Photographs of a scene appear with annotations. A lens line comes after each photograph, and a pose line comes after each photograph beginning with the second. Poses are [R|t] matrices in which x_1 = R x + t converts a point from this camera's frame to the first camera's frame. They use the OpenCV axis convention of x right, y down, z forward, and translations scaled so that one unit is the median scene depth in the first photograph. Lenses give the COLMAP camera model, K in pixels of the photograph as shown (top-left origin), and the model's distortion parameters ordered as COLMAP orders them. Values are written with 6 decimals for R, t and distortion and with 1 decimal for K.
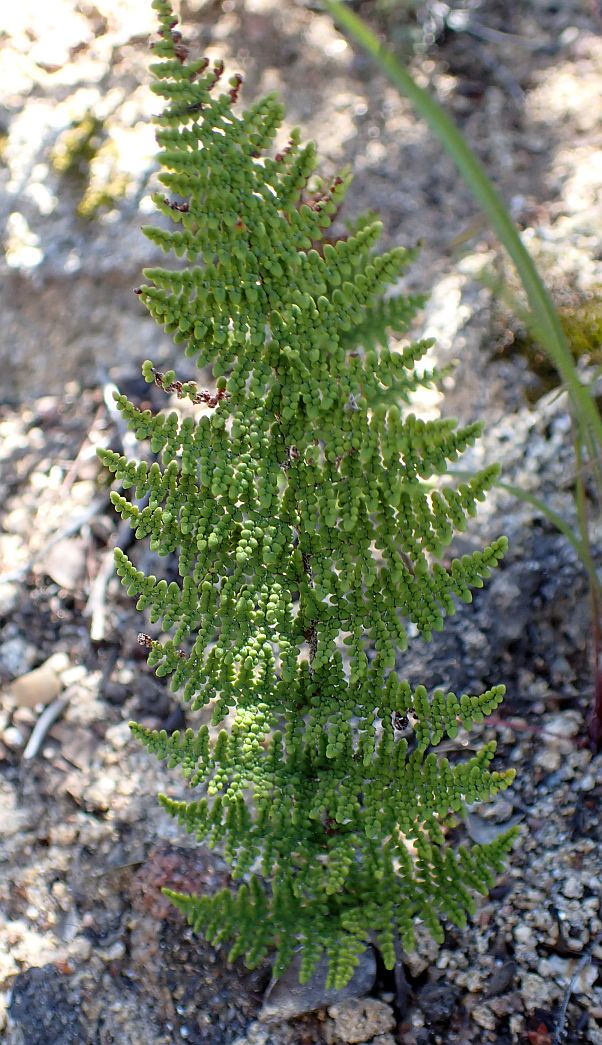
lens RADIAL K [[1108.1, 0, 248.5], [0, 1108.1, 522.5], [0, 0, 1]] dist [-0.021454, -0.011776]
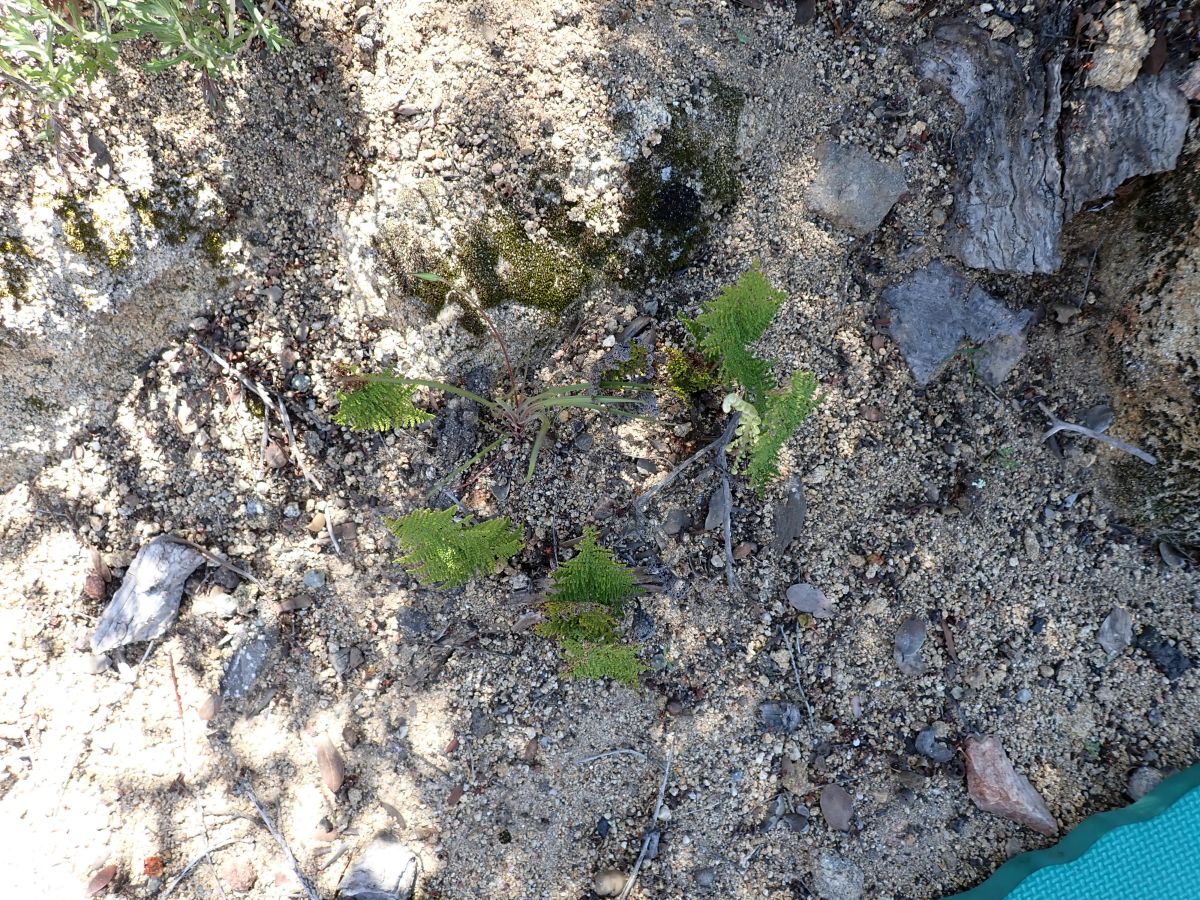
lens RADIAL K [[909.2, 0, 600.0], [0, 909.2, 450.0], [0, 0, 1]] dist [0.010223, -0.002097]
pose [[0.805324, -0.566321, 0.175309, 0.039727], [0.271800, 0.615511, 0.739777, -0.984339], [-0.526856, -0.548112, 0.649612, -0.424788]]
